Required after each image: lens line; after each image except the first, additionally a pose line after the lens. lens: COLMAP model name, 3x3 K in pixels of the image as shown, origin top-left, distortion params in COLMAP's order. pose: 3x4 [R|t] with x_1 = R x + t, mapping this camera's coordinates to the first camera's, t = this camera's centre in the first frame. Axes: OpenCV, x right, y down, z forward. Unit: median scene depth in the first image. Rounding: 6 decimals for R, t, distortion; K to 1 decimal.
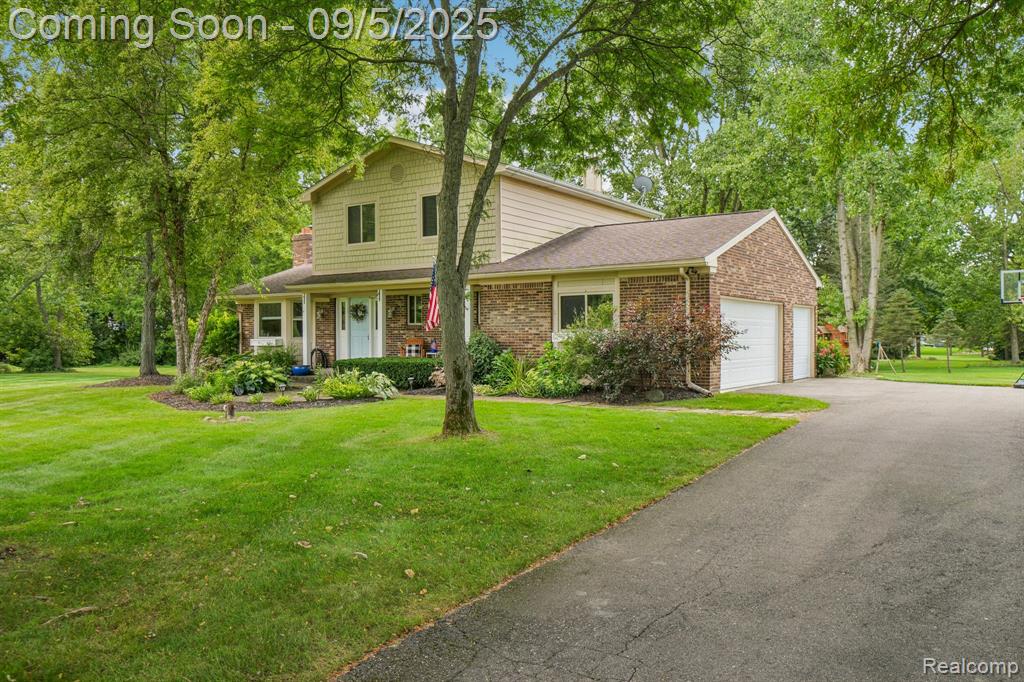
lens RADIAL K [[762.3, 0, 511.6], [0, 762.3, 344.5], [0, 0, 1]] dist [-0.014474, -0.001105]
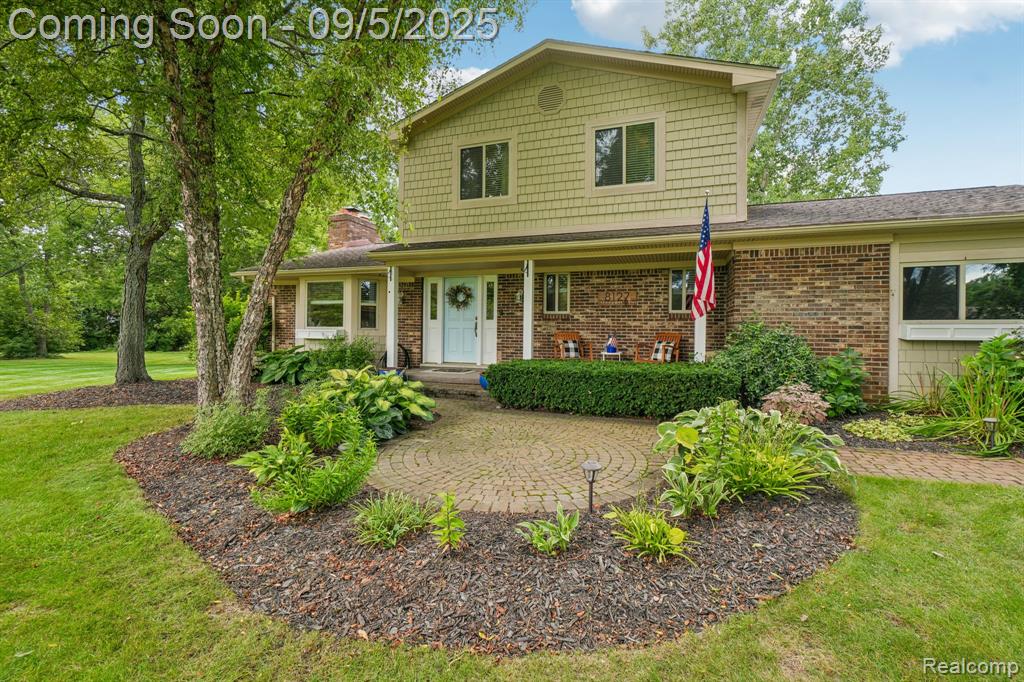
lens RADIAL K [[445.0, 0, 512.4], [0, 445.0, 334.3], [0, 0, 1]] dist [-0.006888, 0.000283]
pose [[0.969203, 0.015123, 0.245797, -0.264270], [-0.012817, 0.999858, -0.010980, -0.000187], [-0.245928, 0.007491, 0.969259, 0.569214]]
